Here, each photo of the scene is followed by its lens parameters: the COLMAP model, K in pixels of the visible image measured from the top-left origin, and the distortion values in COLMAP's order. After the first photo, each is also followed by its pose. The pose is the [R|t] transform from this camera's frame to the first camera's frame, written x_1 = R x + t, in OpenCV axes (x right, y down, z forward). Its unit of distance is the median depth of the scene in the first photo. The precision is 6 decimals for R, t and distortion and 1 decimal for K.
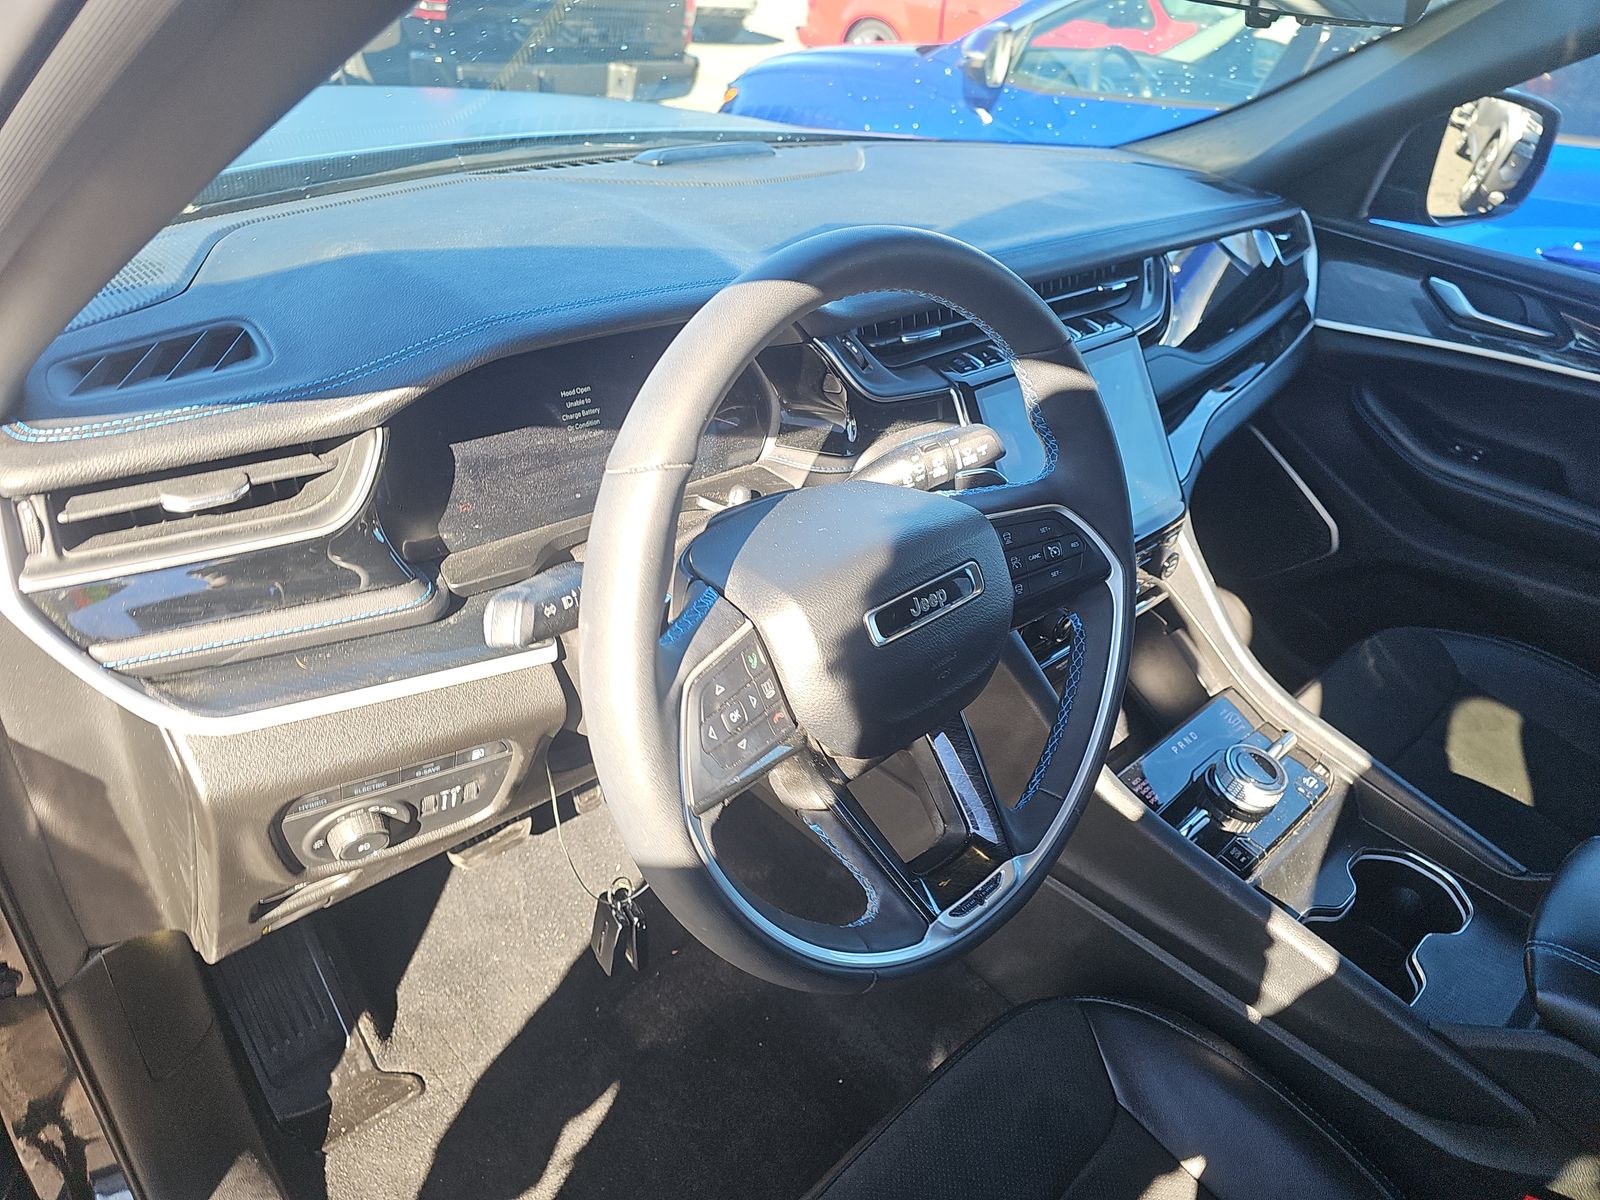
lens RADIAL K [[1082.8, 0, 800.0], [0, 1082.8, 600.0], [0, 0, 1]] dist [0.004382, 0.000275]
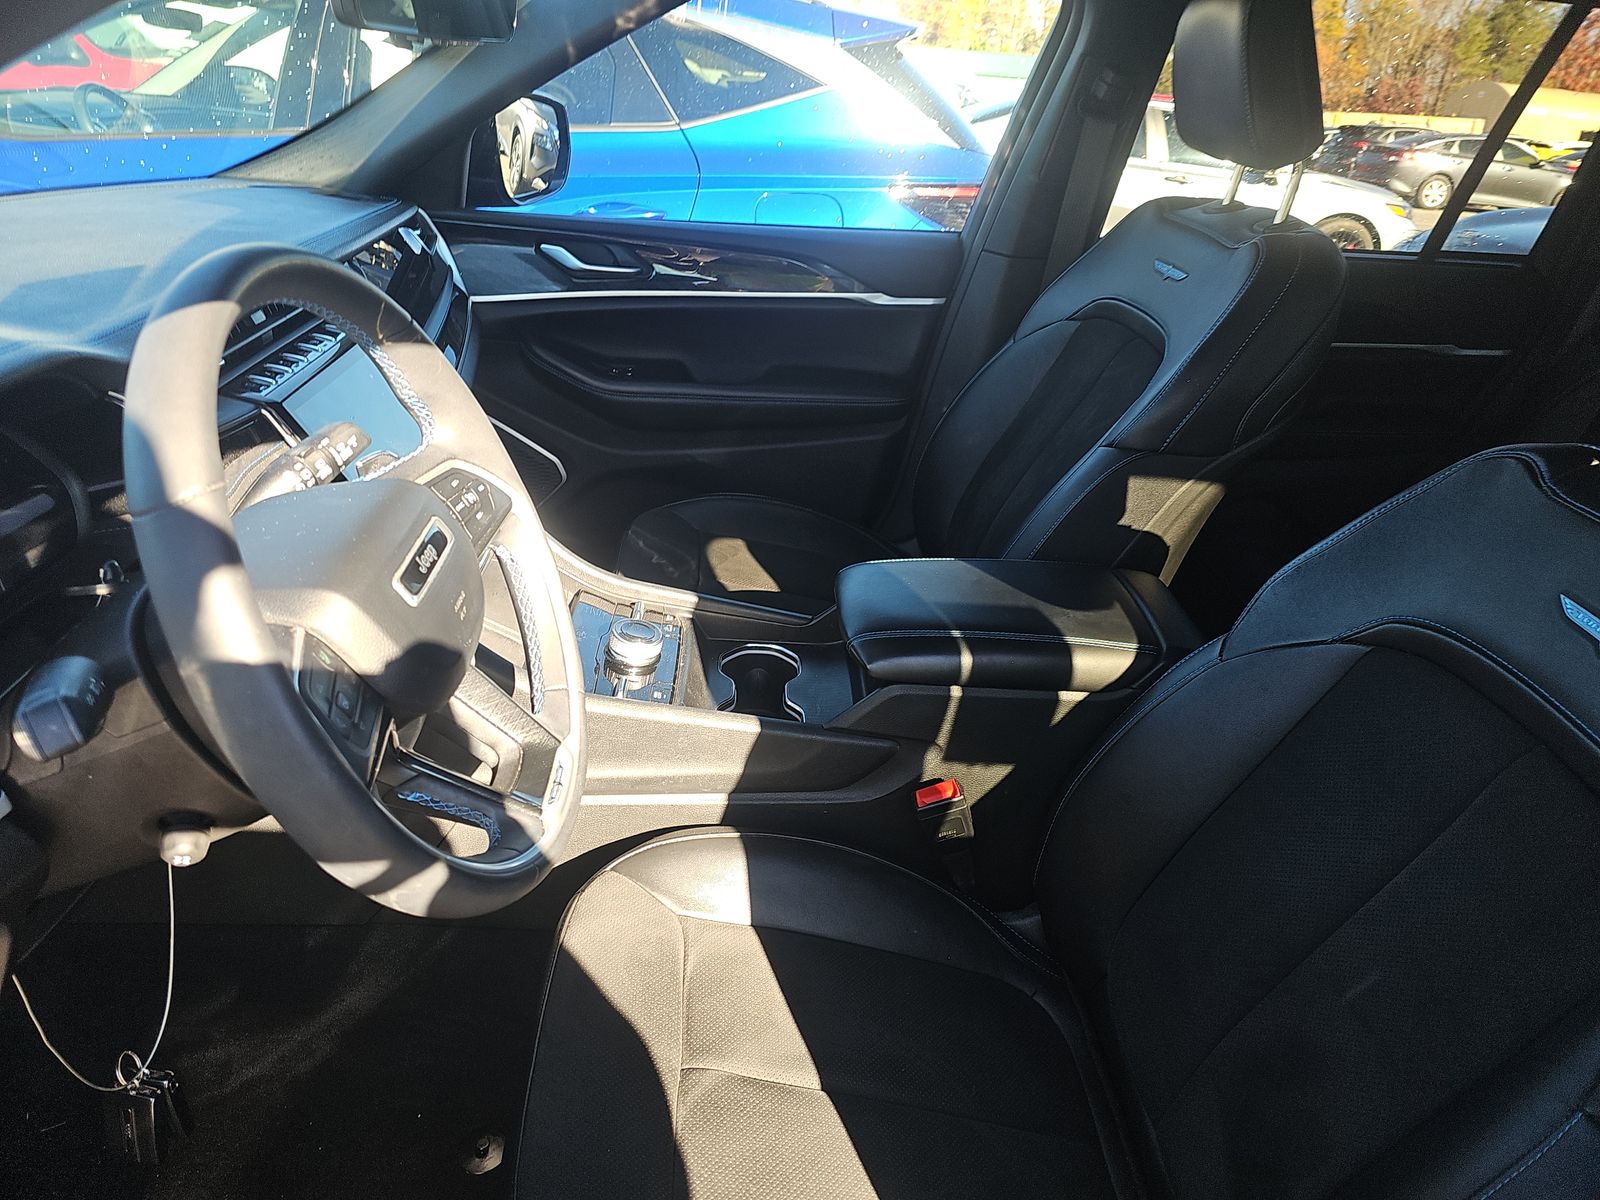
lens RADIAL K [[1045.1, 0, 800.0], [0, 1045.1, 600.0], [0, 0, 1]] dist [-0.002215, 0.000538]
pose [[0.666215, -0.381166, 0.640991, -0.142001], [0.384507, 0.912026, 0.142699, 0.014877], [-0.638993, 0.151398, 0.754166, -0.023381]]
